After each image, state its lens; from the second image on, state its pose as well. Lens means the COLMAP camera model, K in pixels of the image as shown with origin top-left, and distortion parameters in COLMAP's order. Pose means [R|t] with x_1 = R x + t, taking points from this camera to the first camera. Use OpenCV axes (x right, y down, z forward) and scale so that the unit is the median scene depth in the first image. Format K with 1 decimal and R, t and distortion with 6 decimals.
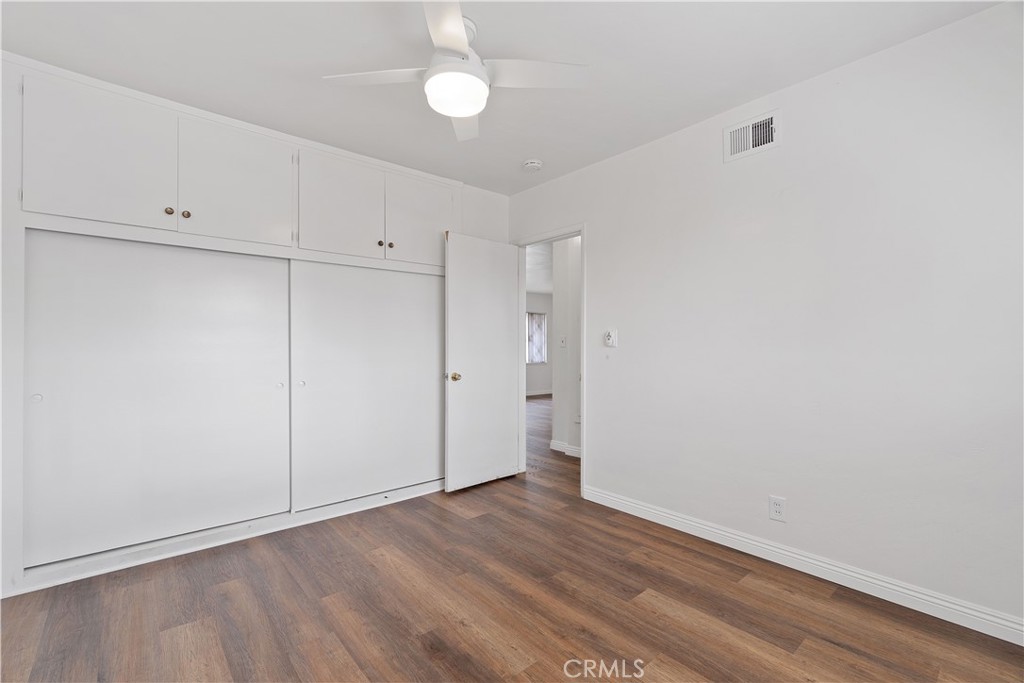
lens RADIAL K [[446.8, 0, 512.7], [0, 446.8, 343.9], [0, 0, 1]] dist [0.000267, 0.000032]
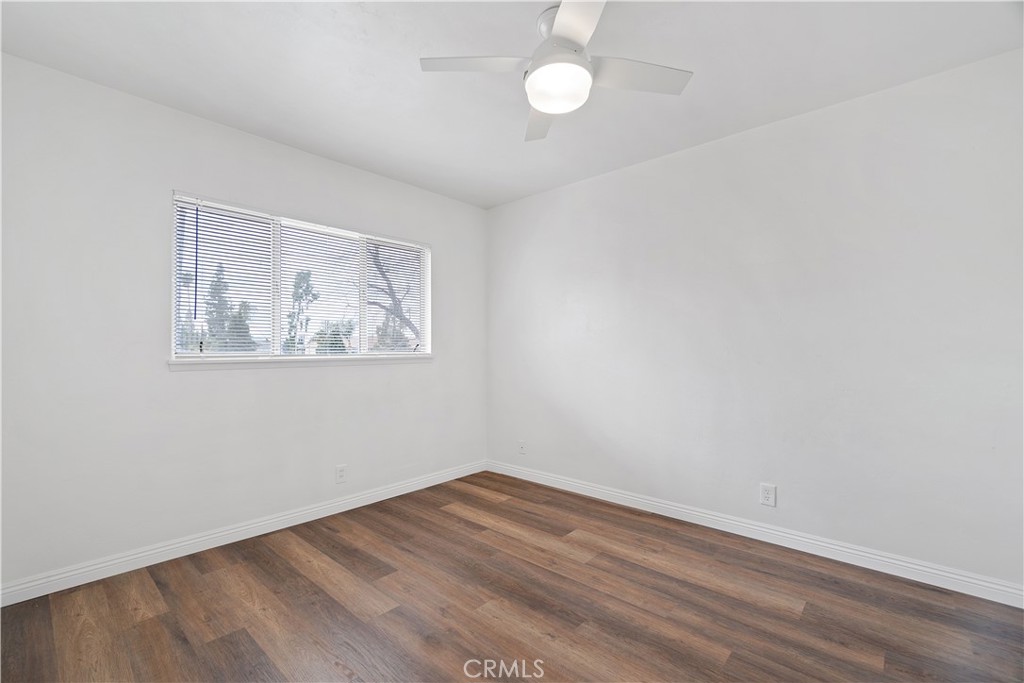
lens RADIAL K [[446.8, 0, 511.2], [0, 446.8, 344.5], [0, 0, 1]] dist [0.000267, 0.000032]
pose [[-0.992032, -0.003461, -0.125938, 0.102566], [-0.001906, 0.999920, -0.012466, 0.004241], [0.125971, -0.012127, -0.991960, 2.021510]]
